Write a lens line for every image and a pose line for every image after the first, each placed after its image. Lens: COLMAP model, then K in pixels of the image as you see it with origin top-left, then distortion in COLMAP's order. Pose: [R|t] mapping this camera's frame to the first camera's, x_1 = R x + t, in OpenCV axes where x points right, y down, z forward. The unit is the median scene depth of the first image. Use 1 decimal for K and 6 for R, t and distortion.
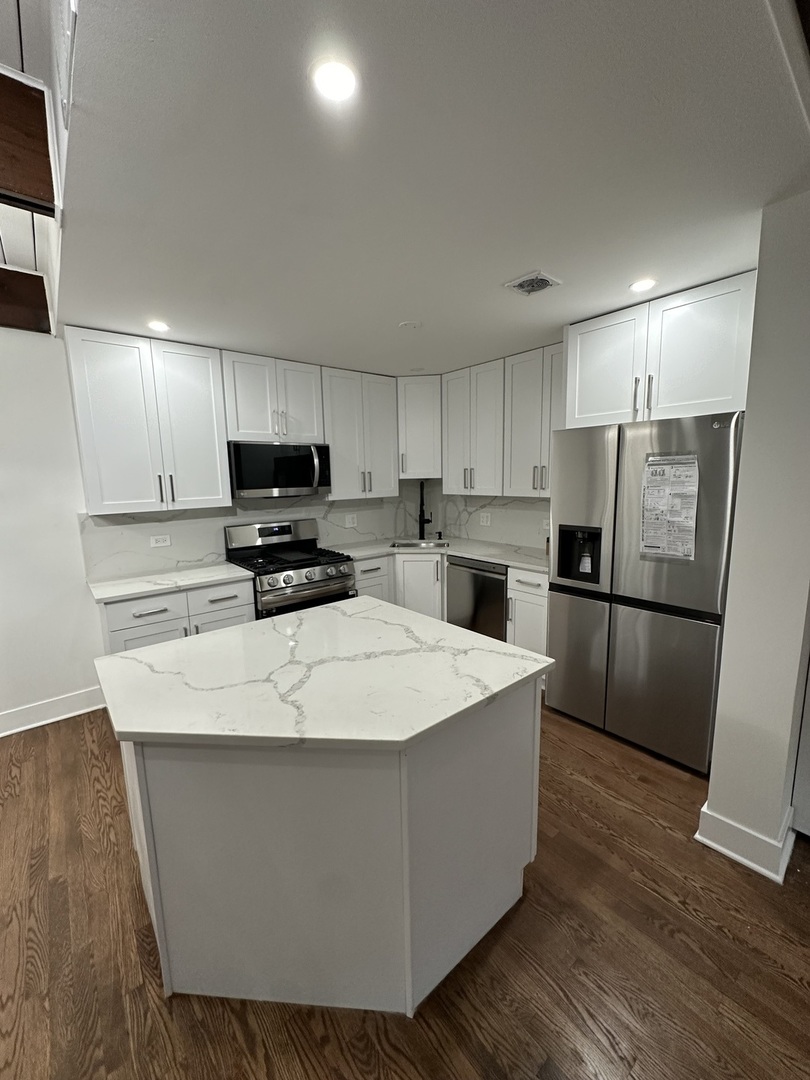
lens RADIAL K [[429.9, 0, 405.0], [0, 429.9, 540.0], [0, 0, 1]] dist [-0.004336, 0.000163]
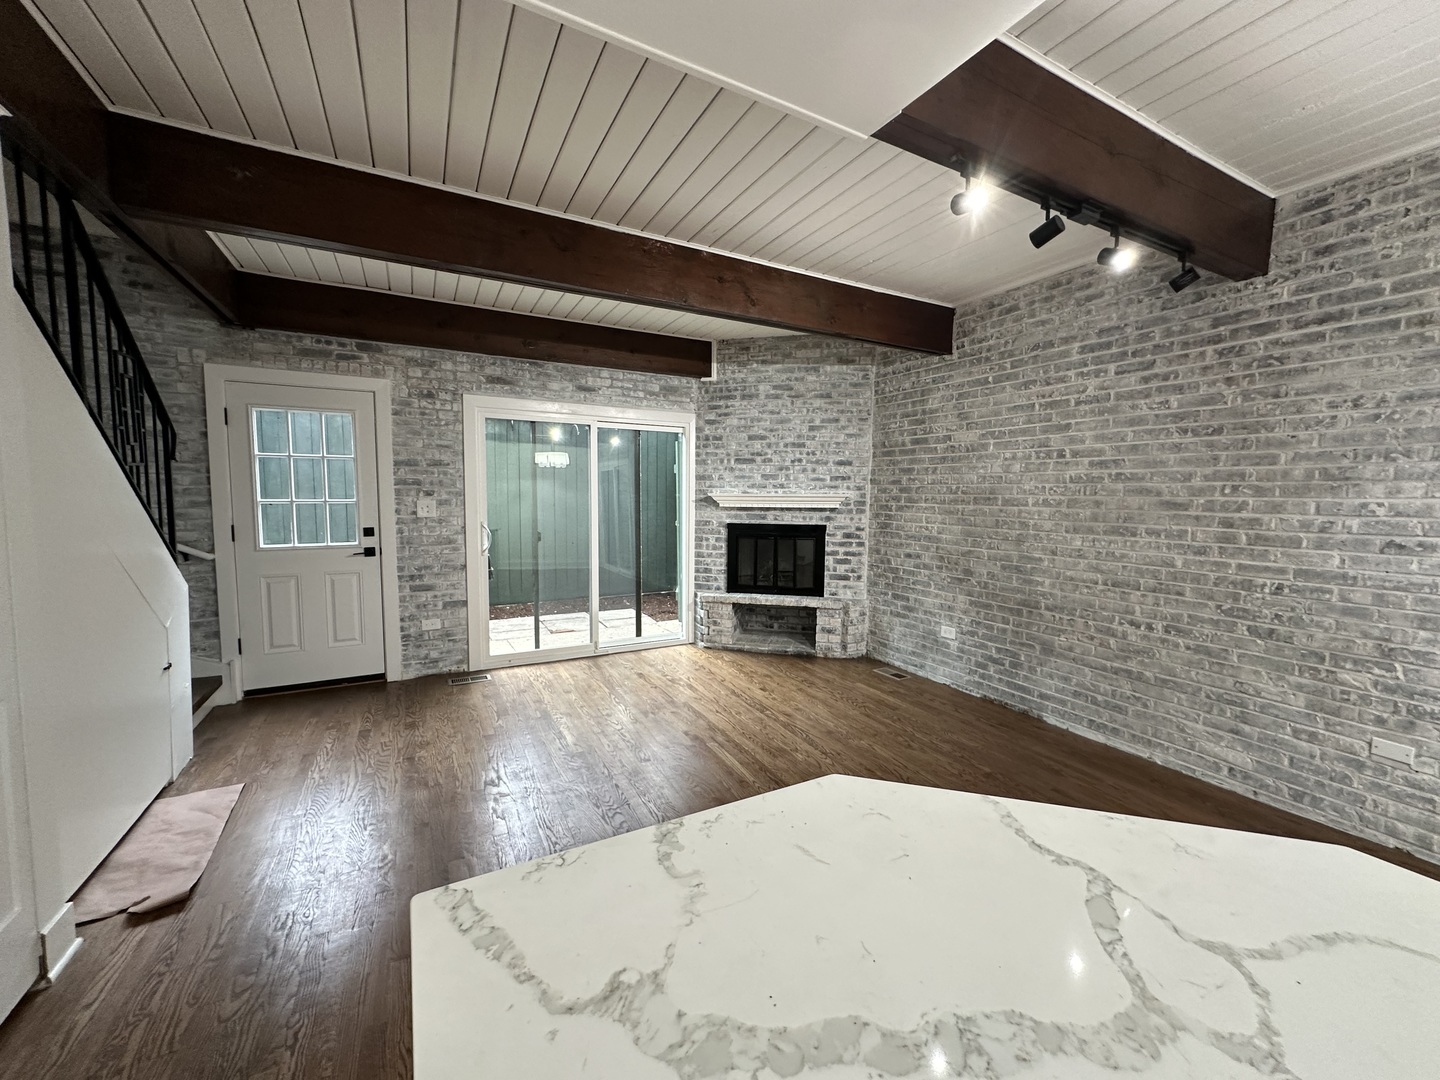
lens RADIAL K [[573.2, 0, 720.0], [0, 573.2, 540.0], [0, 0, 1]] dist [-0.004336, 0.000163]
pose [[-0.980710, -0.004276, 0.195422, -0.001539], [0.040058, 0.974146, 0.222340, -0.060207], [-0.191320, 0.225879, -0.955183, 0.693825]]
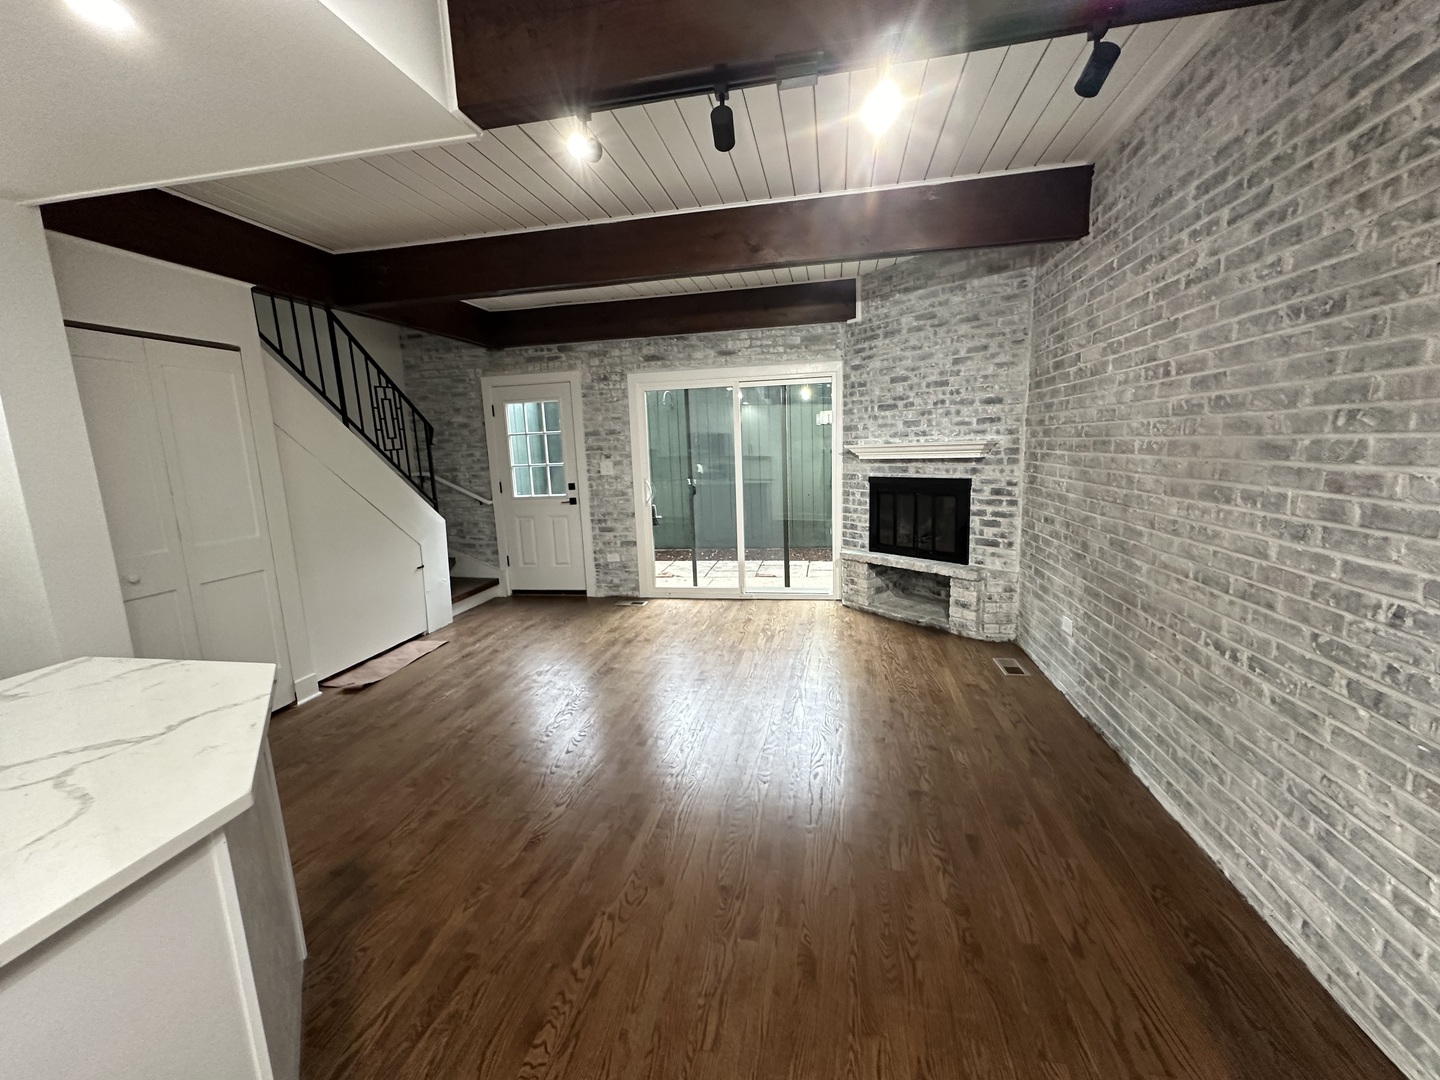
lens RADIAL K [[573.2, 0, 720.0], [0, 573.2, 540.0], [0, 0, 1]] dist [-0.004336, 0.000163]
pose [[-0.639230, -0.079070, 0.764940, -0.683882], [0.165768, 0.957148, 0.237463, -0.003479], [-0.750937, 0.278596, -0.598730, 0.338613]]
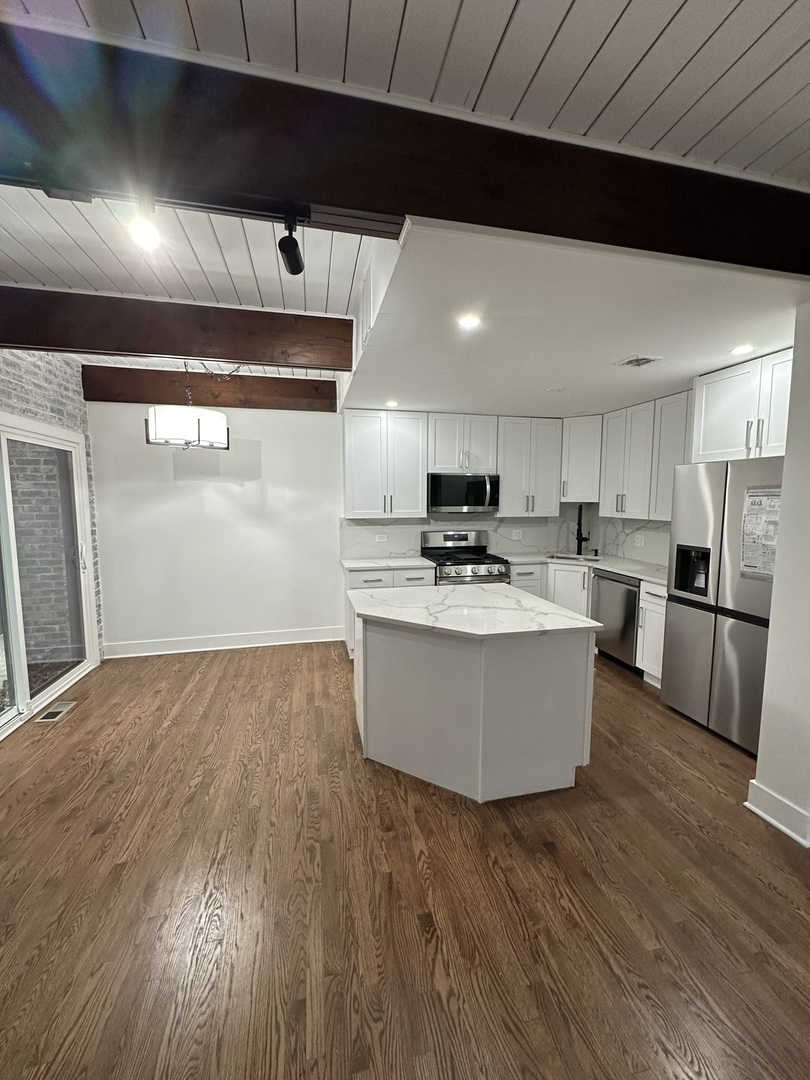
lens RADIAL K [[429.9, 0, 405.0], [0, 429.9, 540.0], [0, 0, 1]] dist [-0.004336, 0.000163]
pose [[0.891791, 0.066778, -0.447493, 0.197043], [-0.087441, 0.995839, -0.025652, 0.042870], [0.443918, 0.062006, 0.893919, -0.343756]]
